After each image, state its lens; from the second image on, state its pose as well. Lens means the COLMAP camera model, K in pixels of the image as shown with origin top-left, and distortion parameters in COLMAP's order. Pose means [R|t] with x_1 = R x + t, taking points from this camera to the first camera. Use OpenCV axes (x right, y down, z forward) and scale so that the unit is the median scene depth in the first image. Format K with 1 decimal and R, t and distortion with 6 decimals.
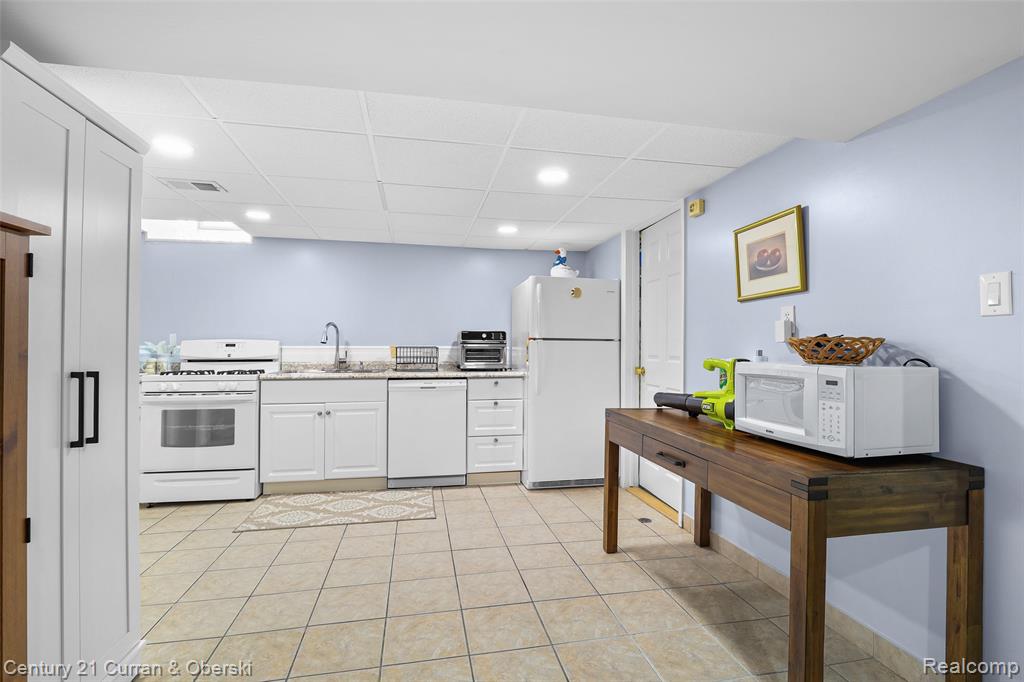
lens RADIAL K [[482.2, 0, 514.0], [0, 482.2, 331.6], [0, 0, 1]] dist [-0.033615, 0.000071]
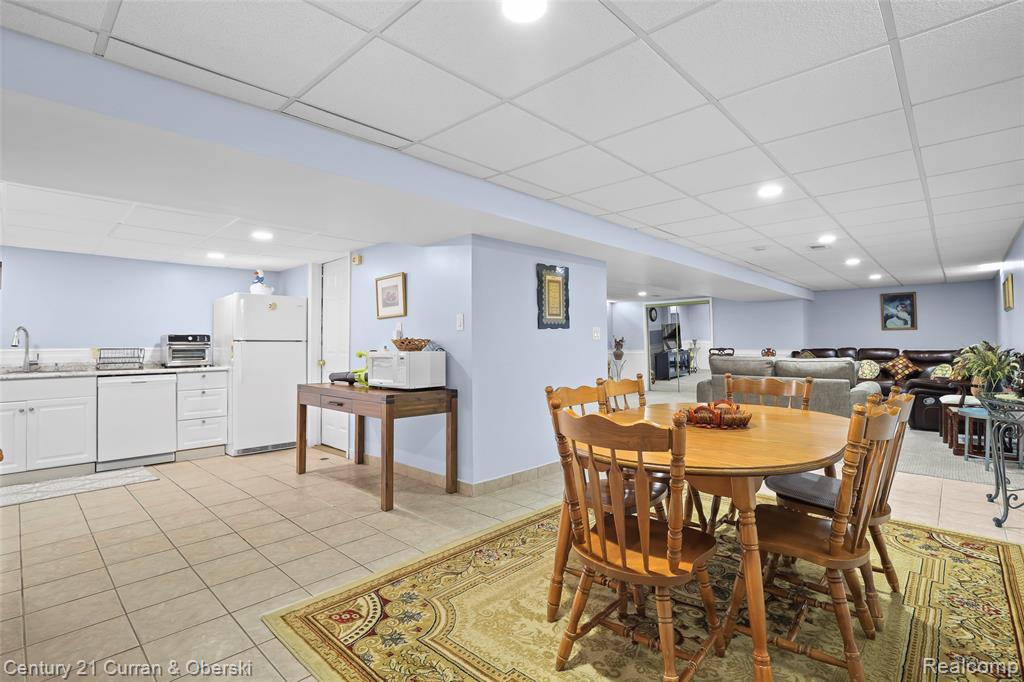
lens RADIAL K [[482.2, 0, 514.0], [0, 482.2, 331.6], [0, 0, 1]] dist [-0.033615, 0.000071]
pose [[0.811230, 0.002492, 0.584722, -0.108411], [-0.001924, 0.999997, -0.001591, -0.009075], [-0.584724, 0.000166, 0.811232, -0.493517]]
